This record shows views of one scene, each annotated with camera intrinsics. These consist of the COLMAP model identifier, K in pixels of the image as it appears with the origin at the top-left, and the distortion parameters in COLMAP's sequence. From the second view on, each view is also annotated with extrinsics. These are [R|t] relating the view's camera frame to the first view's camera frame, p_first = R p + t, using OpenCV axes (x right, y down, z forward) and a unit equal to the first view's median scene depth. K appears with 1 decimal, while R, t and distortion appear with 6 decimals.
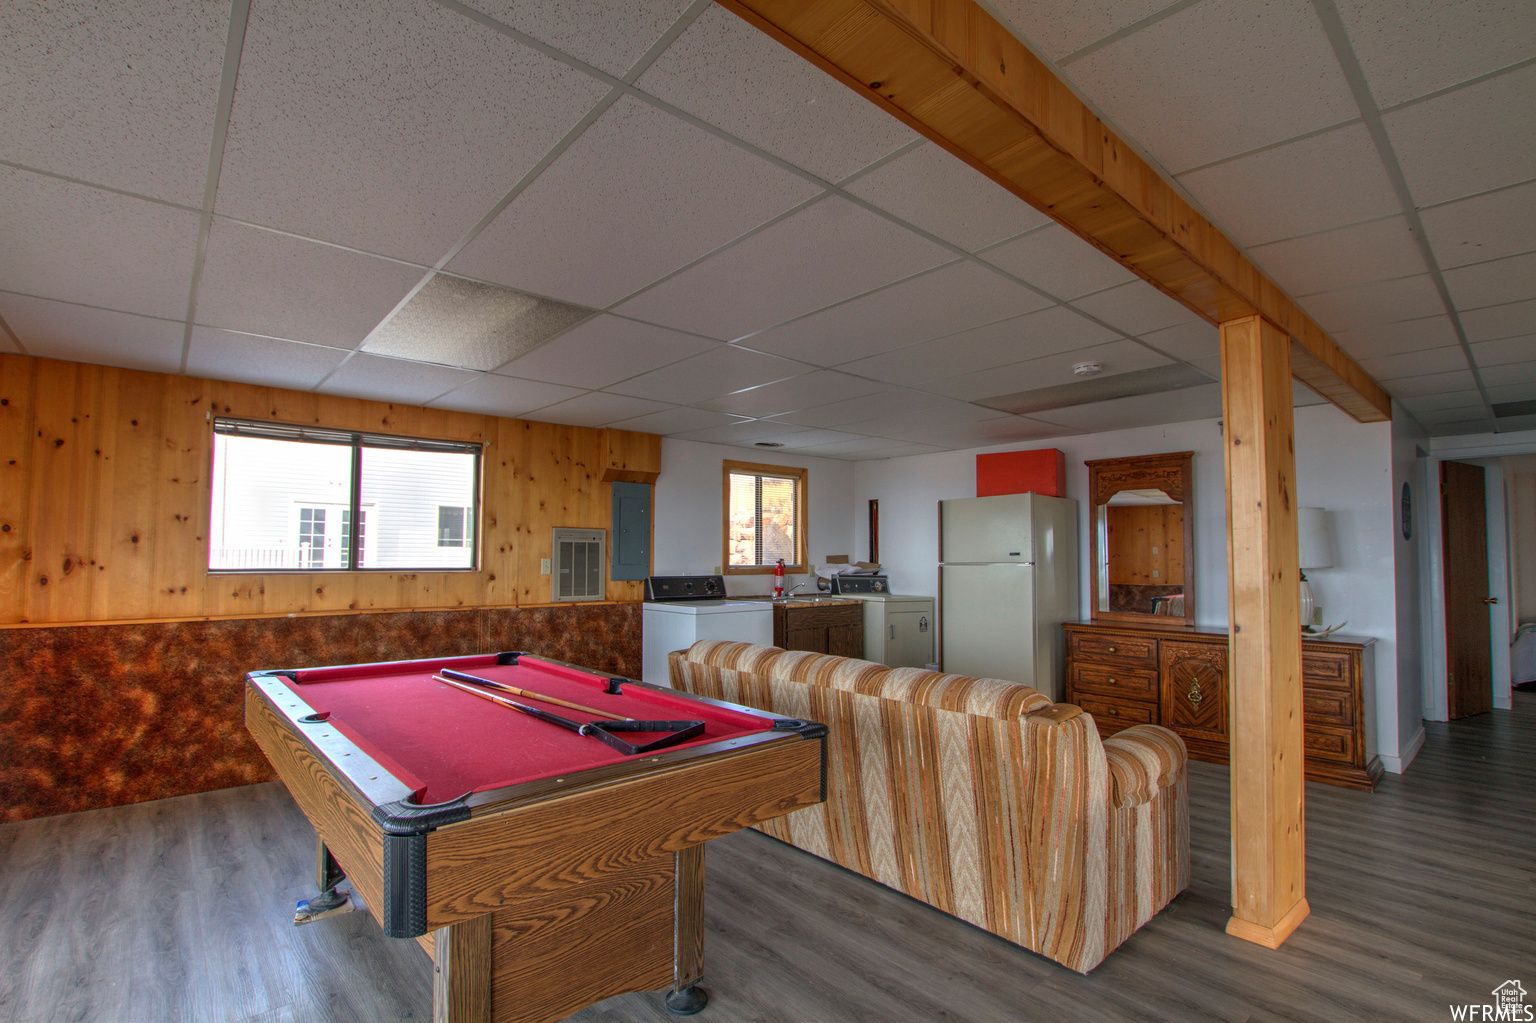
lens RADIAL K [[712.2, 0, 765.8], [0, 712.2, 522.6], [0, 0, 1]] dist [-0.032996, 0.004684]
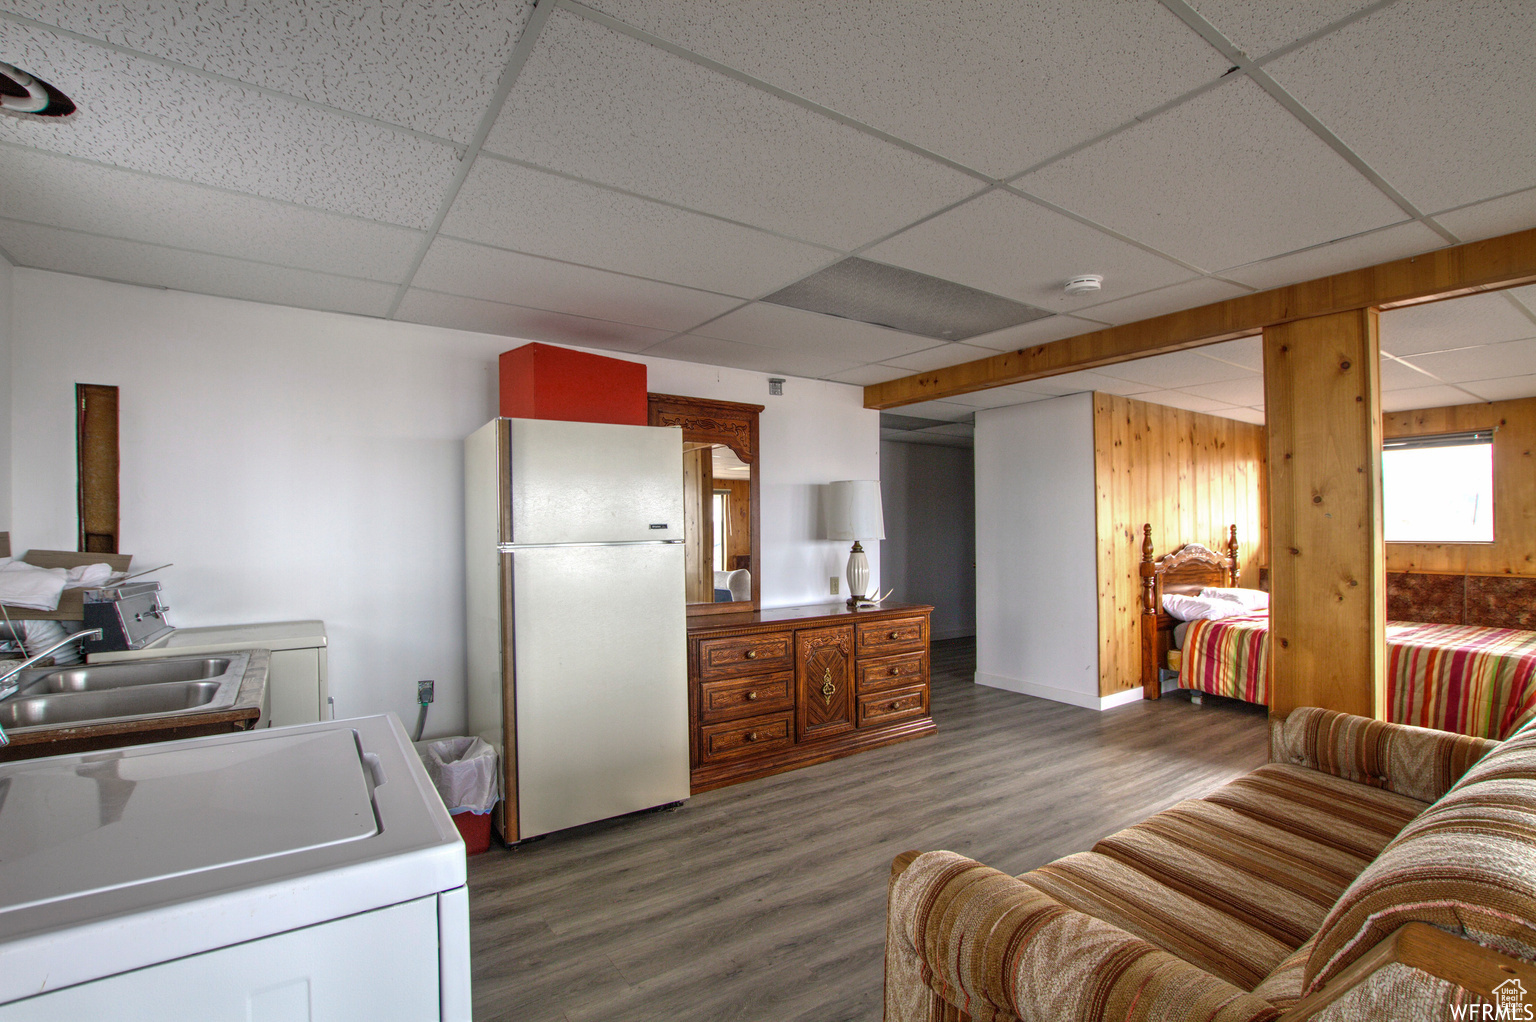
lens RADIAL K [[712.2, 0, 765.8], [0, 712.2, 522.1], [0, 0, 1]] dist [-0.032996, 0.004684]
pose [[0.117201, 0.004038, 0.993100, -0.303773], [-0.040348, 0.999185, 0.000698, 0.046668], [-0.992288, -0.040151, 0.117268, 1.073387]]
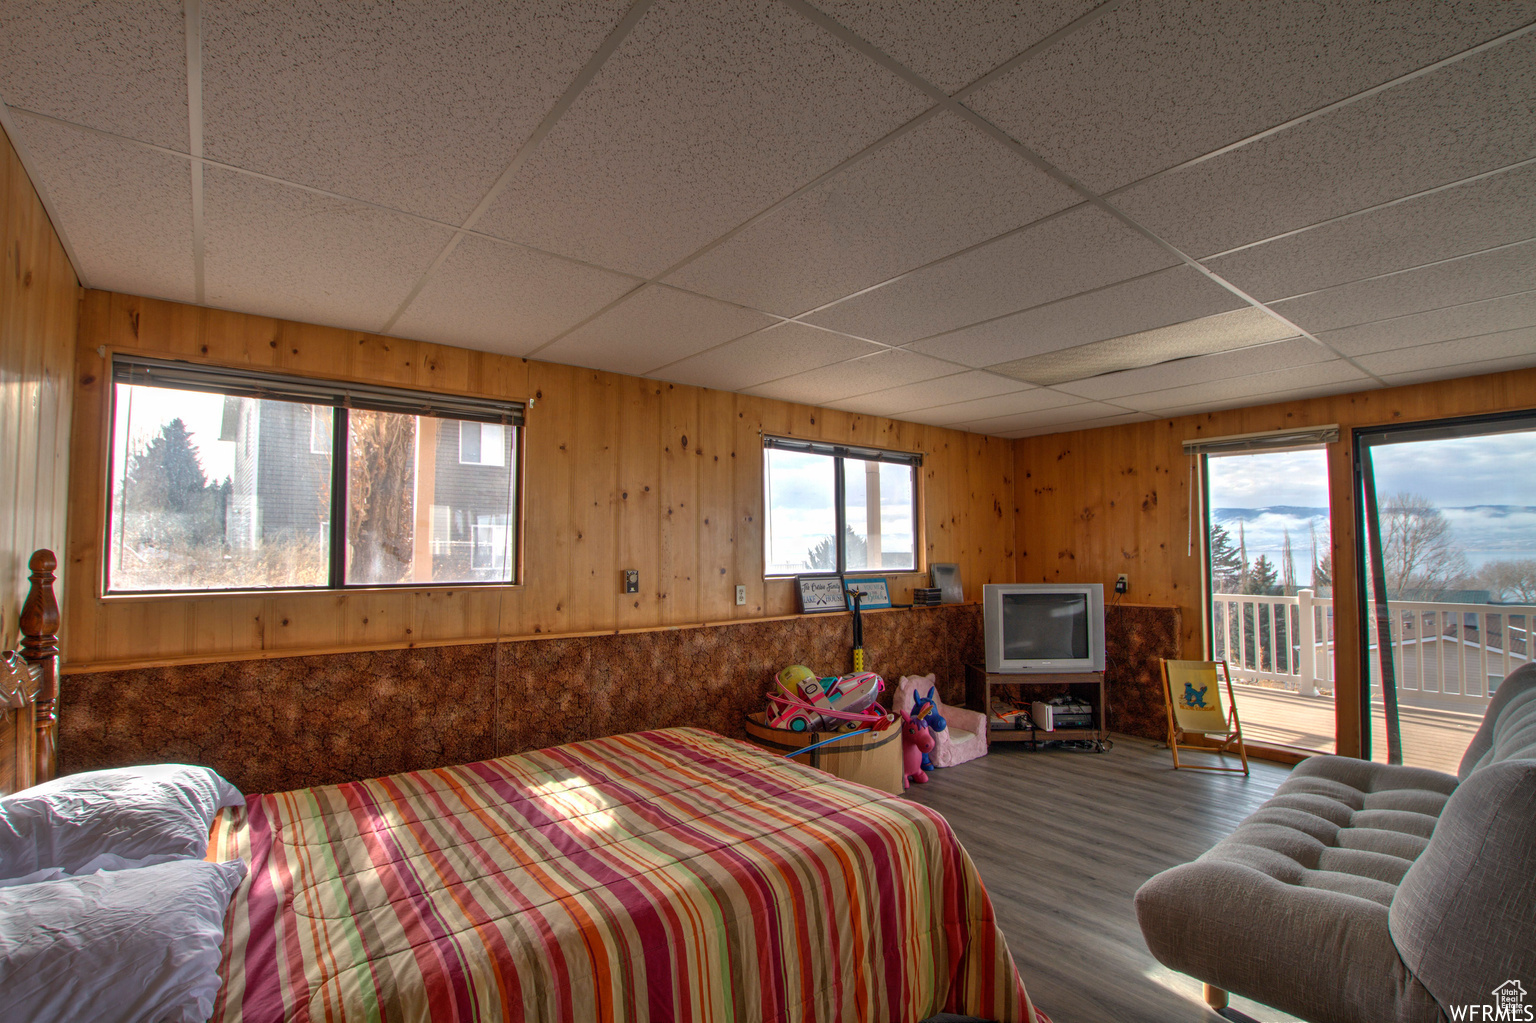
lens RADIAL K [[712.2, 0, 765.8], [0, 712.2, 522.6], [0, 0, 1]] dist [-0.032996, 0.004684]
pose [[-0.998566, -0.001587, 0.053517, 0.817963], [-0.006342, 0.996030, -0.088790, 0.030951], [-0.053163, -0.089002, -0.994612, 0.675927]]
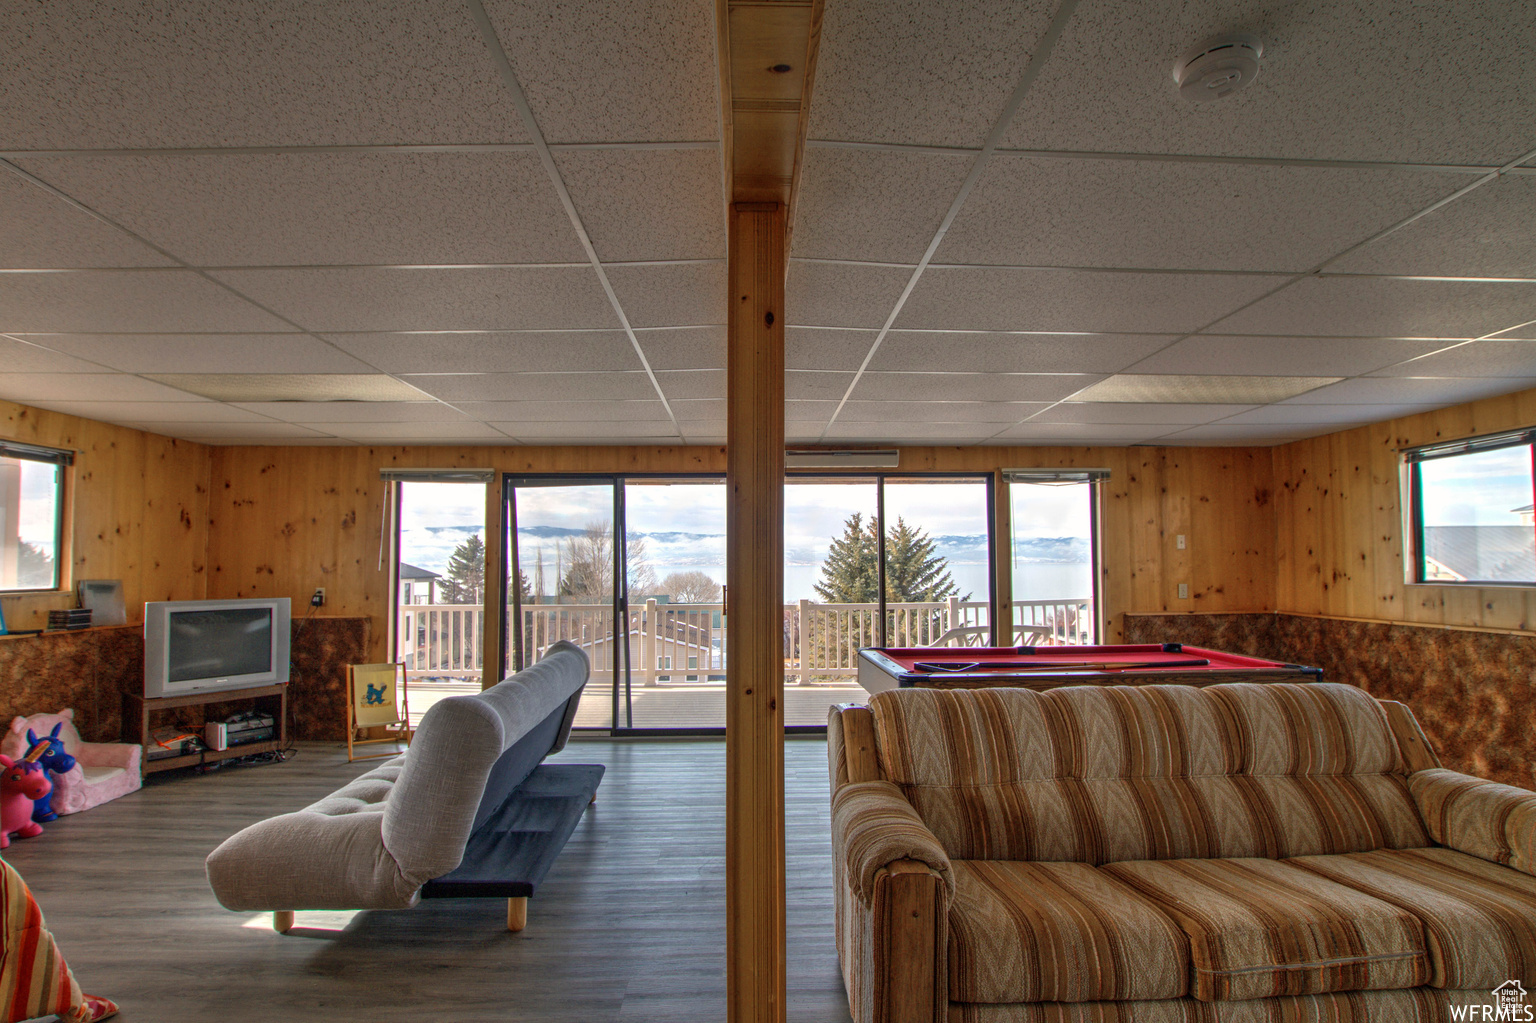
lens RADIAL K [[730.7, 0, 767.4], [0, 730.7, 522.5], [0, 0, 1]] dist [-0.036145, 0.006745]
pose [[-0.636784, -0.048638, -0.769506, 0.760571], [0.035699, 0.995078, -0.092438, 0.039137], [0.770215, -0.086334, -0.631914, 0.890968]]
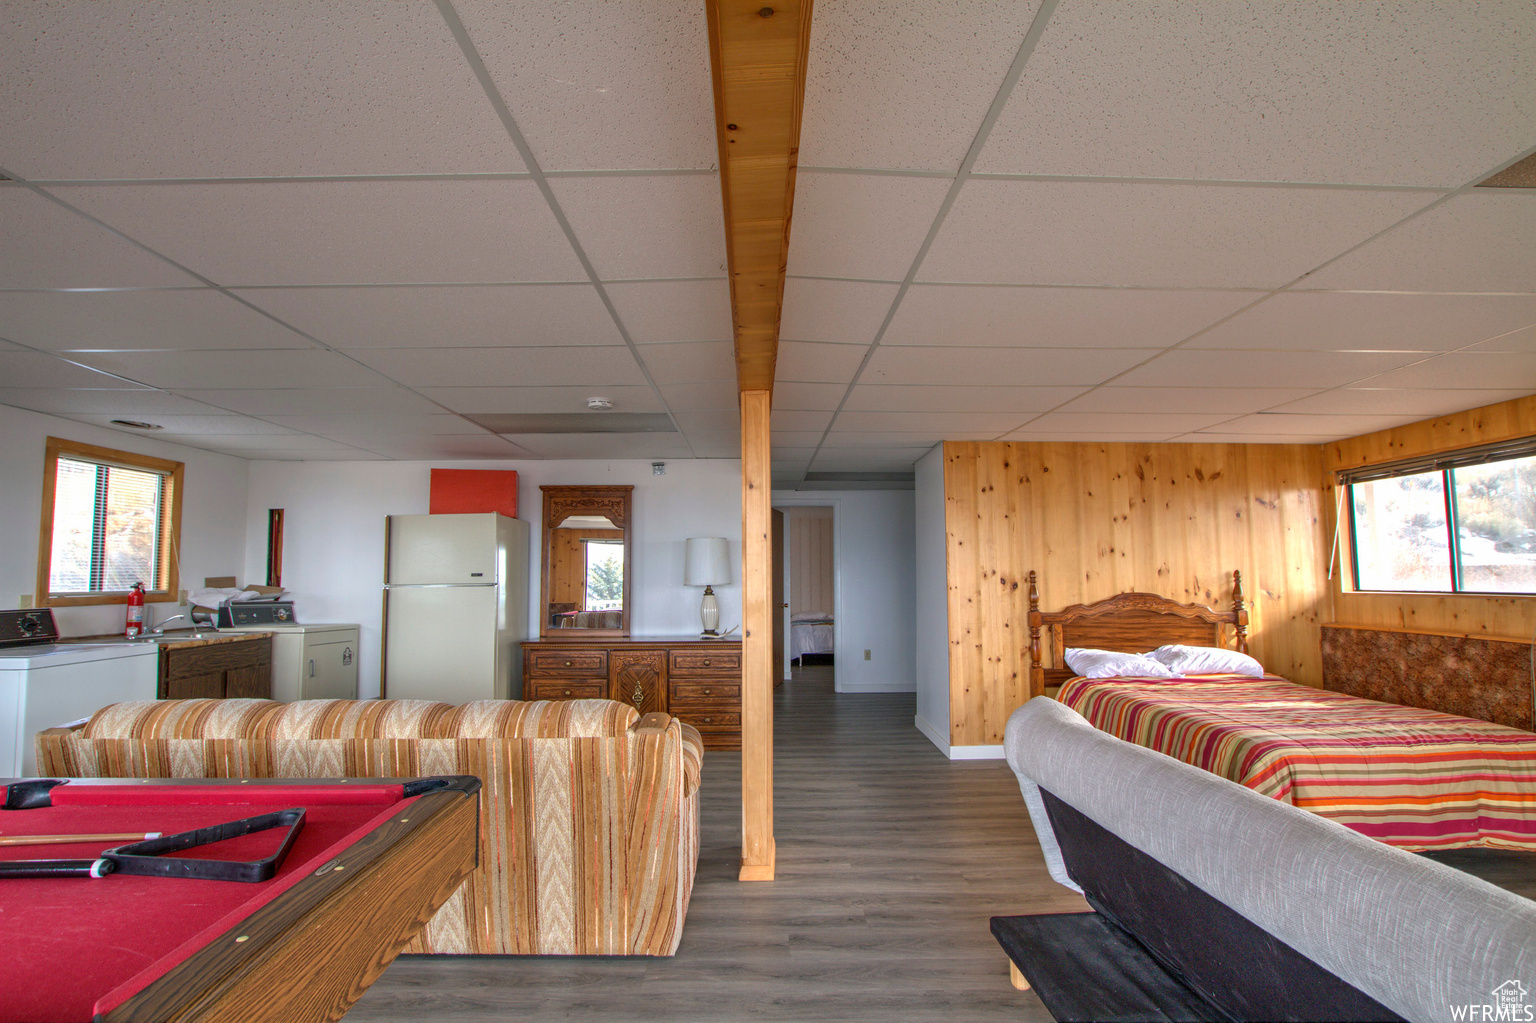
lens RADIAL K [[712.2, 0, 765.8], [0, 712.2, 522.6], [0, 0, 1]] dist [-0.032996, 0.004684]
pose [[0.646444, 0.048744, 0.761403, -0.174416], [-0.027754, 0.998799, -0.040378, 0.001338], [-0.762456, 0.004970, 0.647020, 0.086749]]
